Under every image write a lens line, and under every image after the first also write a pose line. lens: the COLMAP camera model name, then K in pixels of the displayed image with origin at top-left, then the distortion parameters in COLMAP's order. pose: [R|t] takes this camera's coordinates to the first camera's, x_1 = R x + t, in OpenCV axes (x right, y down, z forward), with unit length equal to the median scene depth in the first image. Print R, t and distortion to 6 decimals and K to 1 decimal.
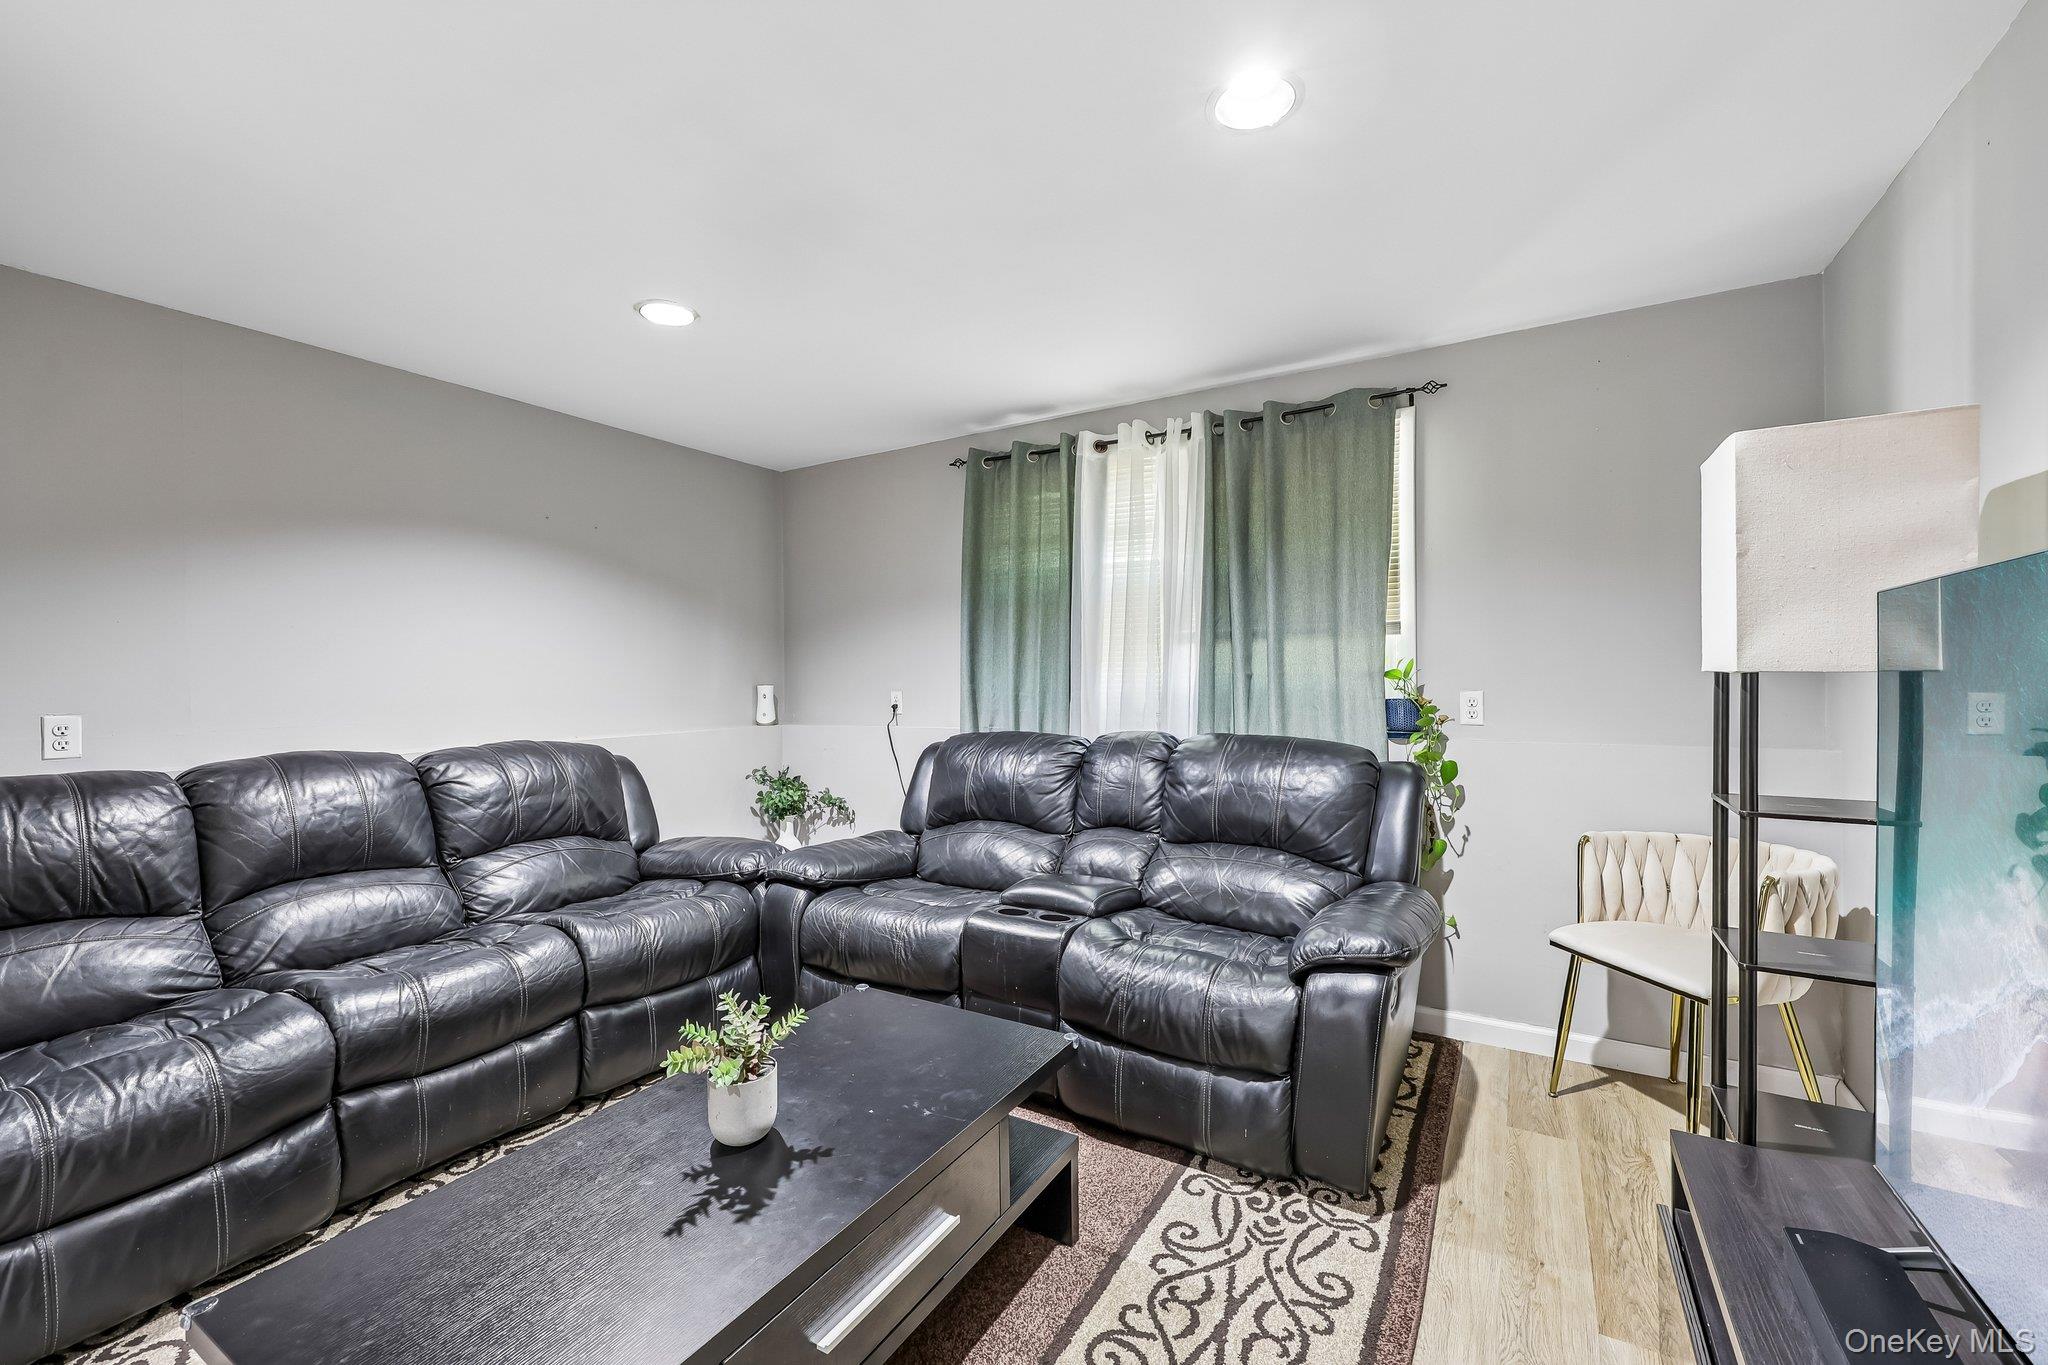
lens RADIAL K [[836.2, 0, 1024.0], [0, 836.2, 682.5], [0, 0, 1]] dist [0.002460, 0.000202]
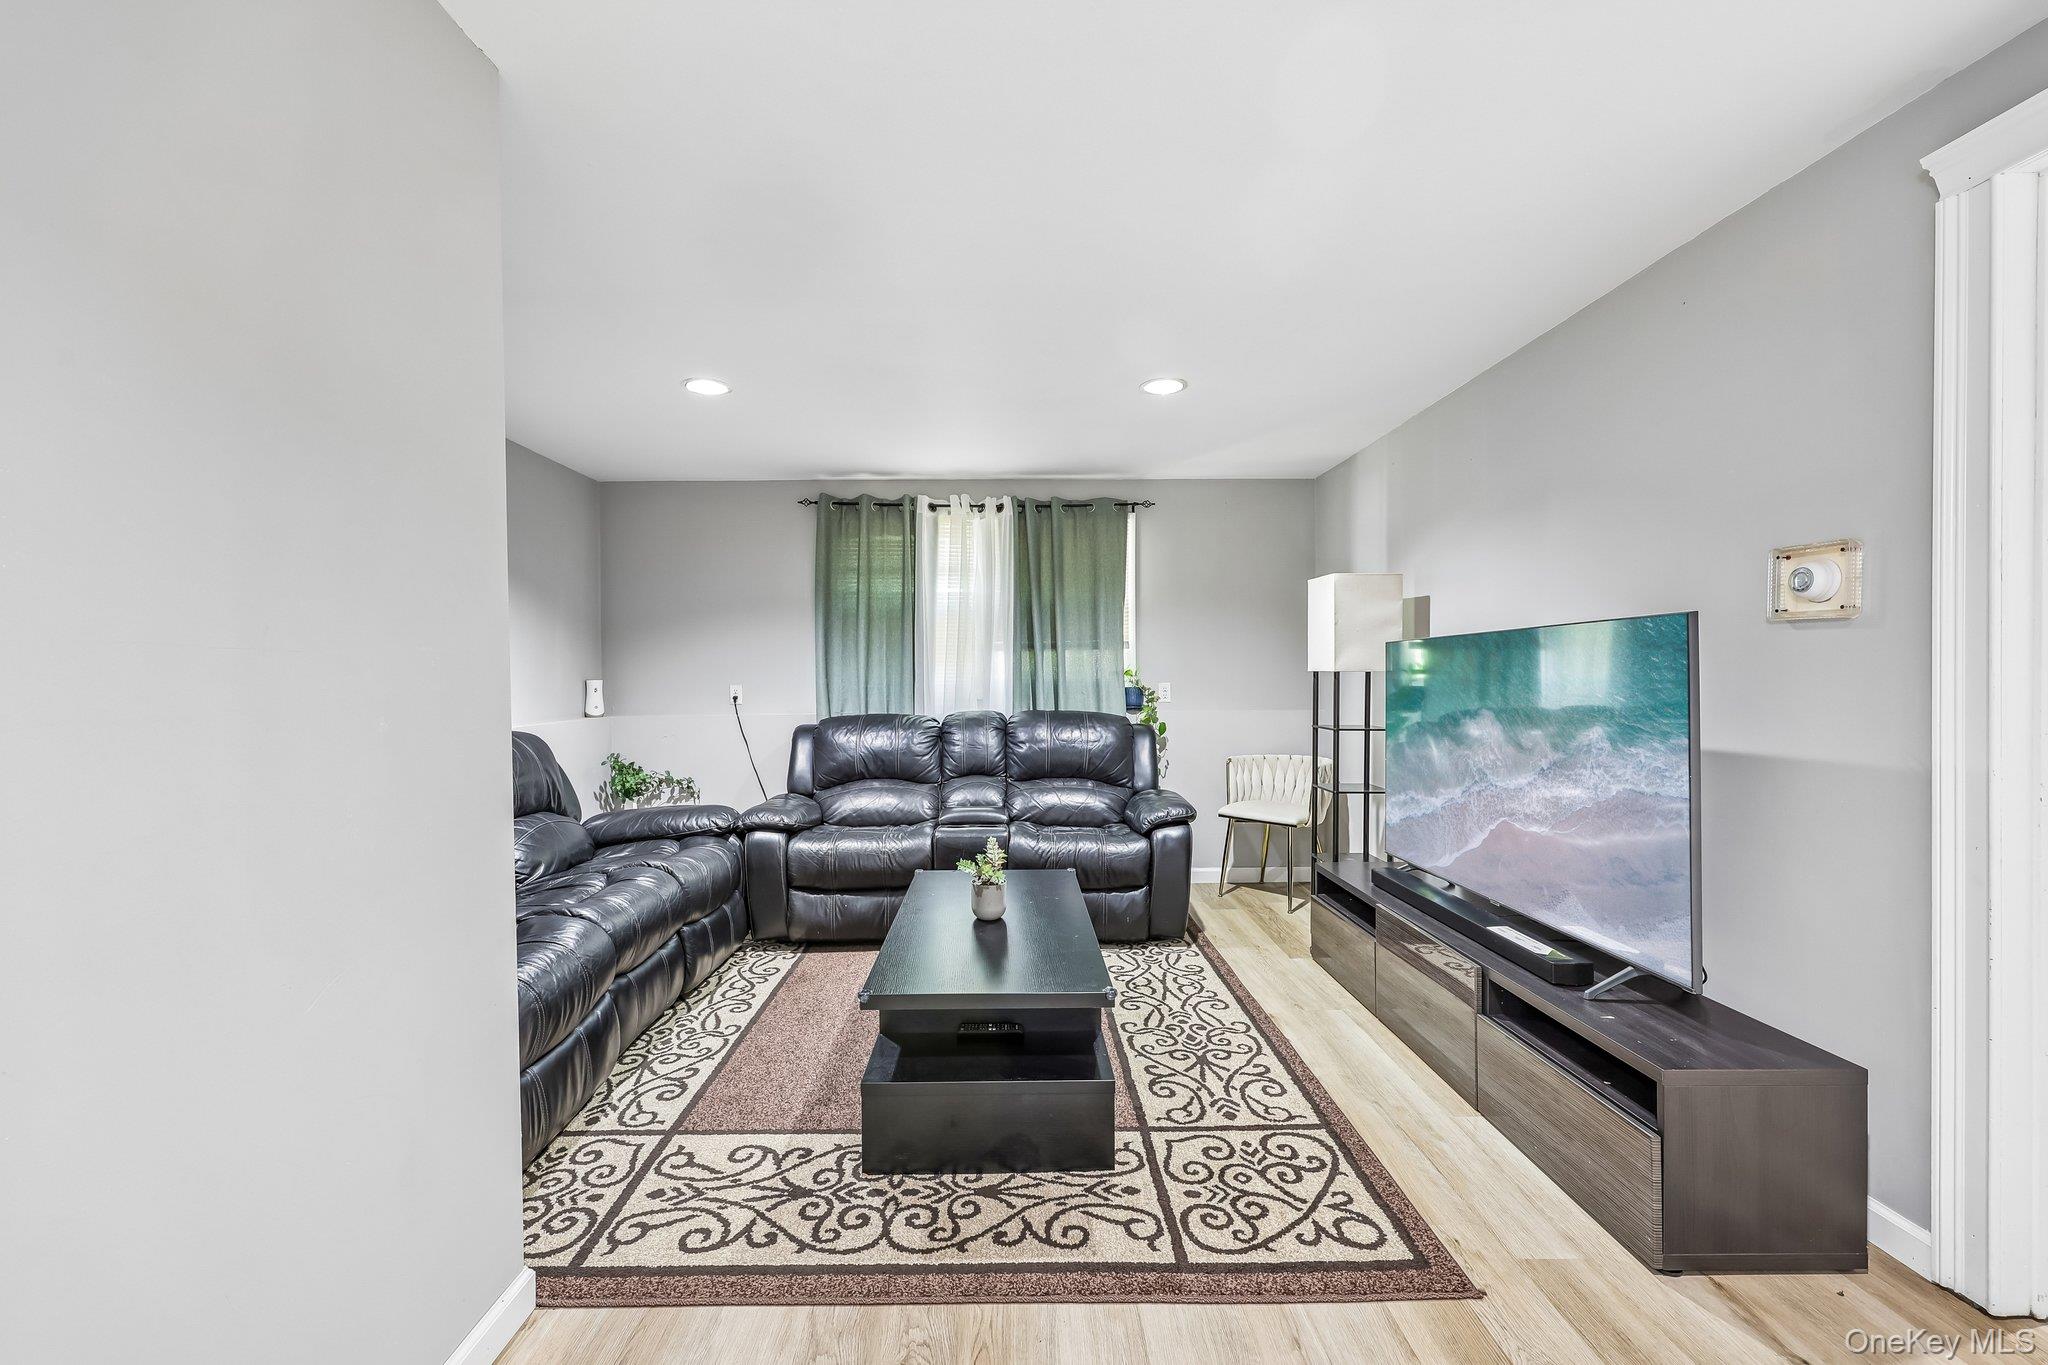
lens RADIAL K [[815.2, 0, 1024.0], [0, 815.2, 682.5], [0, 0, 1]] dist [-0.001338, -0.000105]
pose [[0.852610, 0.001119, 0.522546, -0.552411], [0.000117, 0.999997, -0.002332, 0.012860], [-0.522548, 0.002049, 0.852608, -0.262337]]
